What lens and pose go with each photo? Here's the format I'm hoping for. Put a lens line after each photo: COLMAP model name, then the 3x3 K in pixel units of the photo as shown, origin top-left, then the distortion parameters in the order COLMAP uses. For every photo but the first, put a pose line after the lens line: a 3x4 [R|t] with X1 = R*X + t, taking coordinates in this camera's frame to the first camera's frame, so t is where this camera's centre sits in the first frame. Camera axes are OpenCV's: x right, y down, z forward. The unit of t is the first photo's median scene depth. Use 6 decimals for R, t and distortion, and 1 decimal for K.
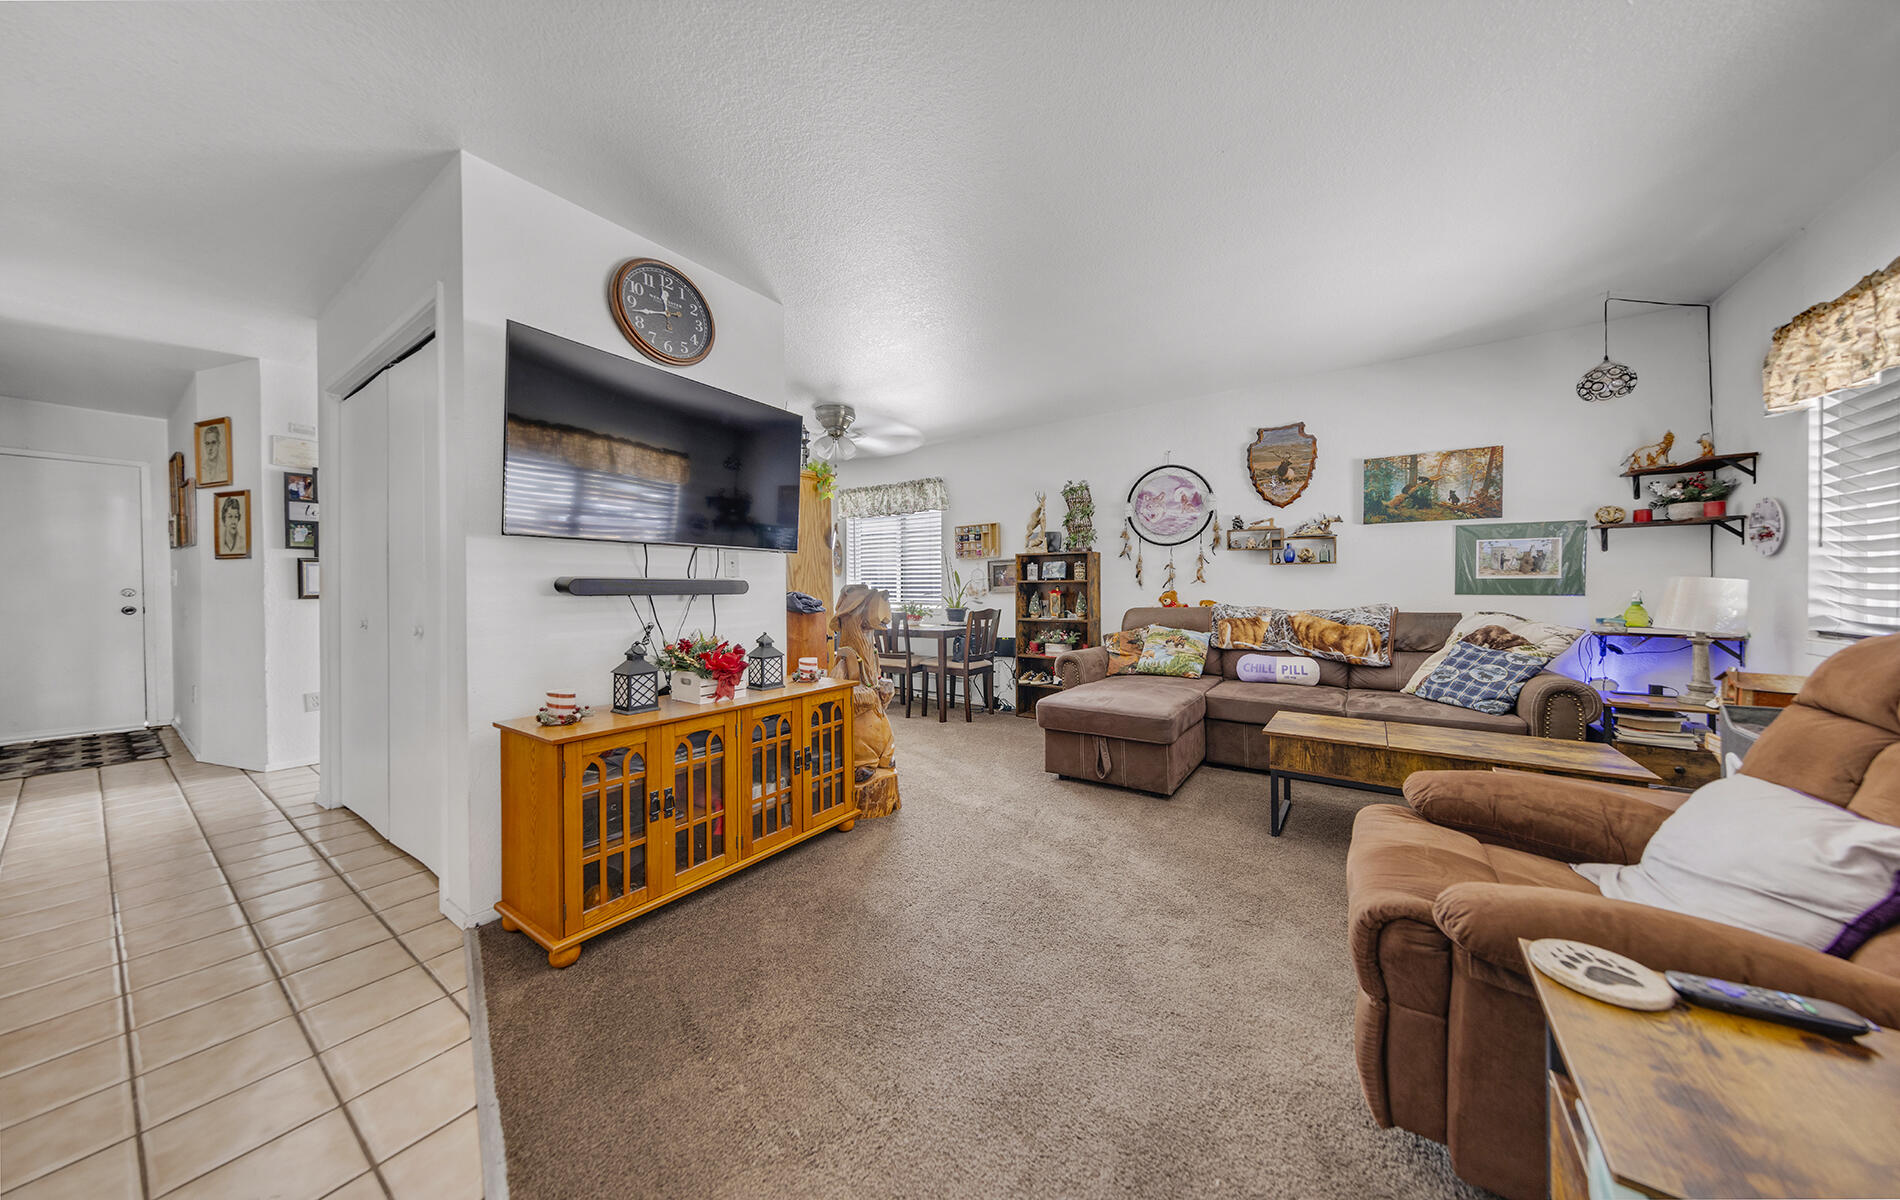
lens RADIAL K [[594.3, 0, 947.5], [0, 594.3, 593.1], [0, 0, 1]] dist [0.004533, -0.000038]
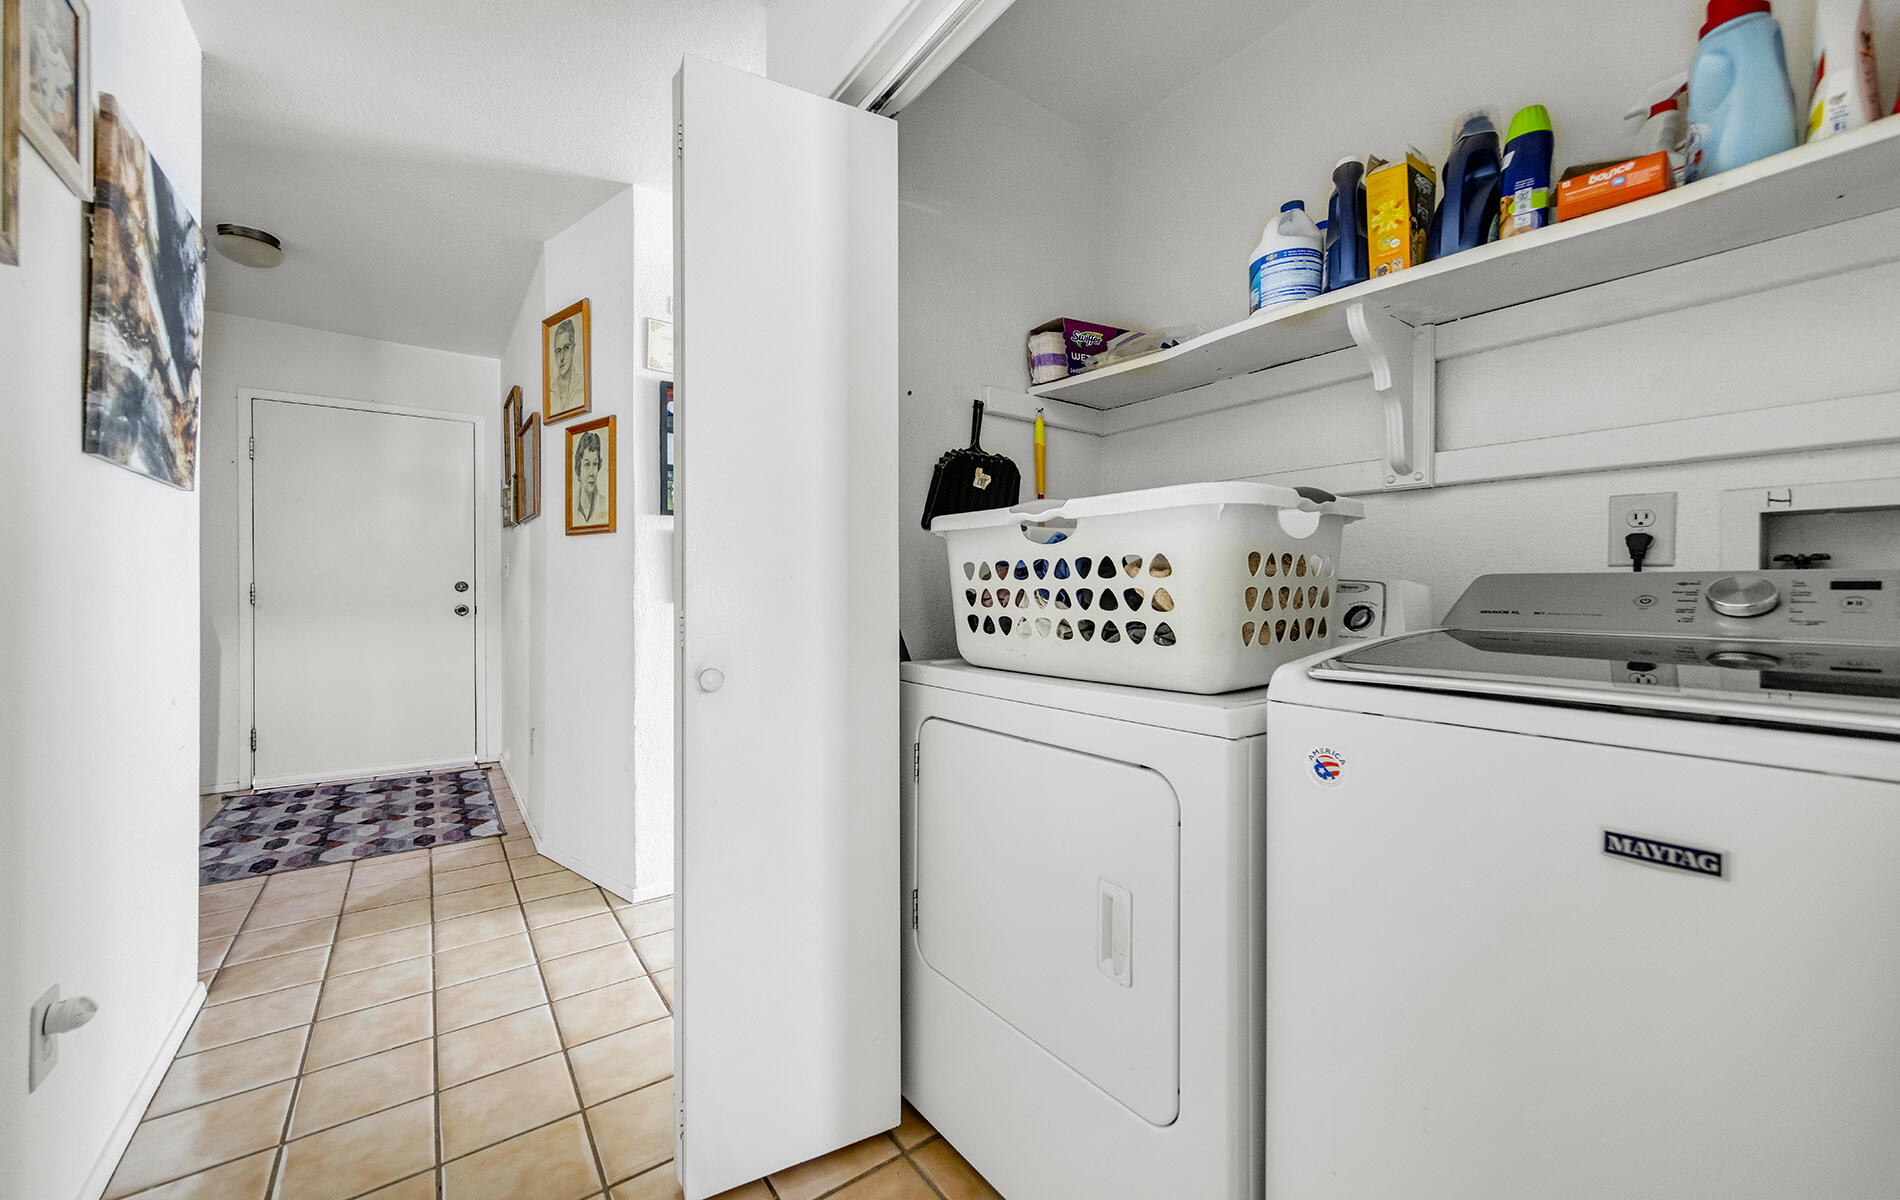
lens RADIAL K [[710.0, 0, 950.4], [0, 710.0, 586.7], [0, 0, 1]] dist [0.001292, 0.000027]
pose [[0.946331, 0.008457, -0.323089, -0.612703], [-0.009515, 0.999953, -0.001697, -0.006329], [0.323060, 0.004680, 0.946367, 0.435662]]
